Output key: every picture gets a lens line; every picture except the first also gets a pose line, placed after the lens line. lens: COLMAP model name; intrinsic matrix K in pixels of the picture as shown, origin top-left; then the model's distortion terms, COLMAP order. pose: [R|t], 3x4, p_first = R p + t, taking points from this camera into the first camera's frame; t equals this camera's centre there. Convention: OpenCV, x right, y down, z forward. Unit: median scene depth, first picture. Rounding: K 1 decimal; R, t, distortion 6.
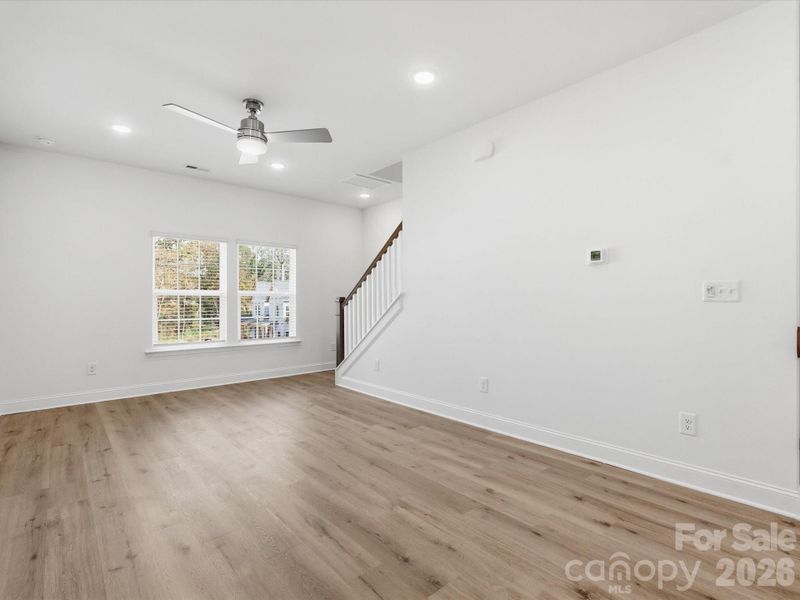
lens RADIAL K [[396.0, 0, 402.9], [0, 396.0, 302.9], [0, 0, 1]] dist [-0.008793, 0.000240]
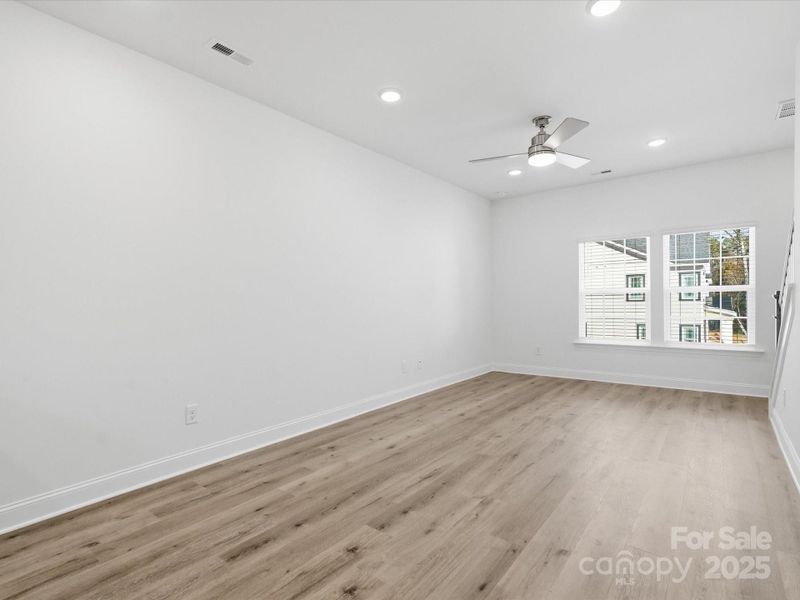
lens RADIAL K [[407.5, 0, 398.4], [0, 407.5, 302.8], [0, 0, 1]] dist [-0.002593, -0.000204]
pose [[0.174749, -0.000276, -0.984613, 0.945757], [0.011383, 0.999934, 0.001740, -0.004643], [0.984547, -0.011512, 0.174741, 0.573724]]
